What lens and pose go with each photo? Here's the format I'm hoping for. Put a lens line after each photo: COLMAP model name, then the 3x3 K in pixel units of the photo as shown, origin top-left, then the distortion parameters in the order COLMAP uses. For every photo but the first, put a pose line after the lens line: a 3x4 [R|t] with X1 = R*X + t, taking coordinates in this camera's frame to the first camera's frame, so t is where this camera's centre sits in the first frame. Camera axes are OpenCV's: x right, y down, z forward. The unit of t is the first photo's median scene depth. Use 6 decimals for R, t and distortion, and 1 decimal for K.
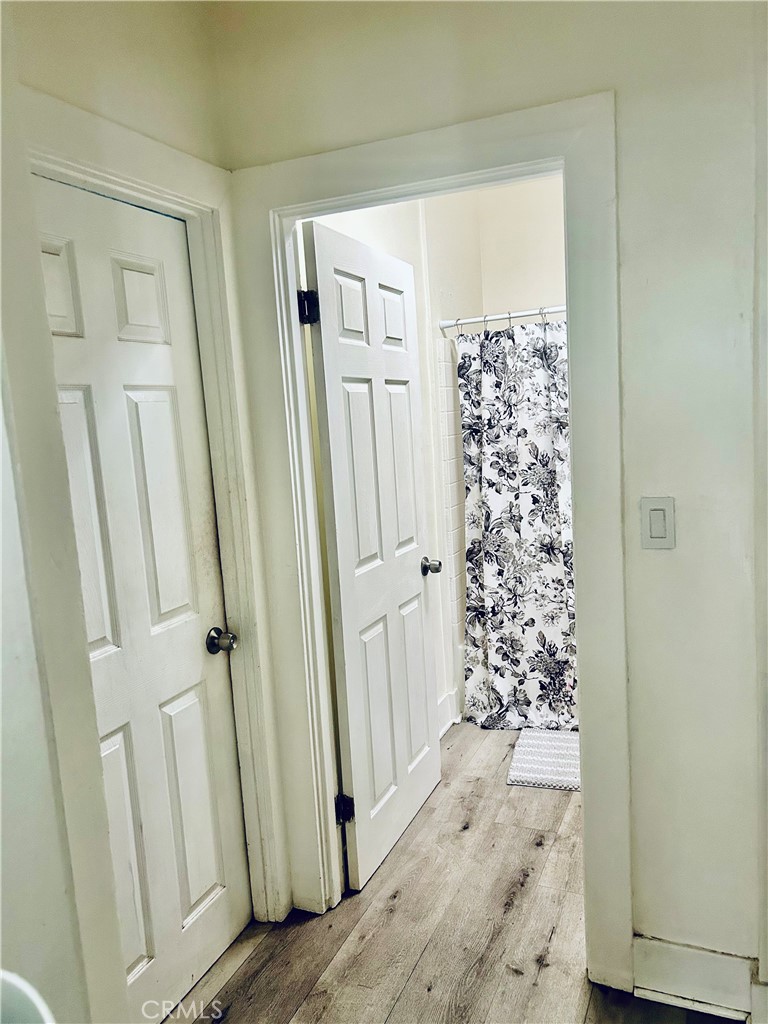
lens RADIAL K [[774.1, 0, 381.8], [0, 774.1, 513.0], [0, 0, 1]] dist [0.051714, -0.044887]
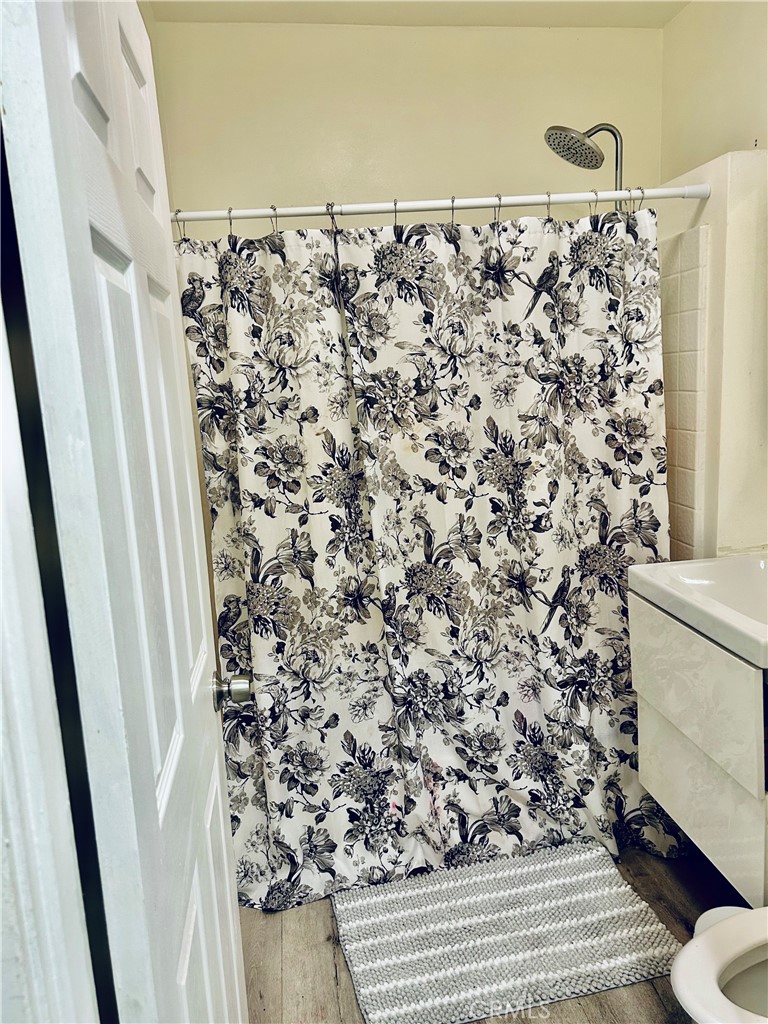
lens RADIAL K [[774.1, 0, 389.9], [0, 774.1, 514.7], [0, 0, 1]] dist [0.051714, -0.044887]
pose [[0.847548, -0.072972, 0.525678, -0.083540], [0.066152, 0.997303, 0.031784, -0.039658], [-0.526580, 0.007836, 0.850090, 0.448045]]
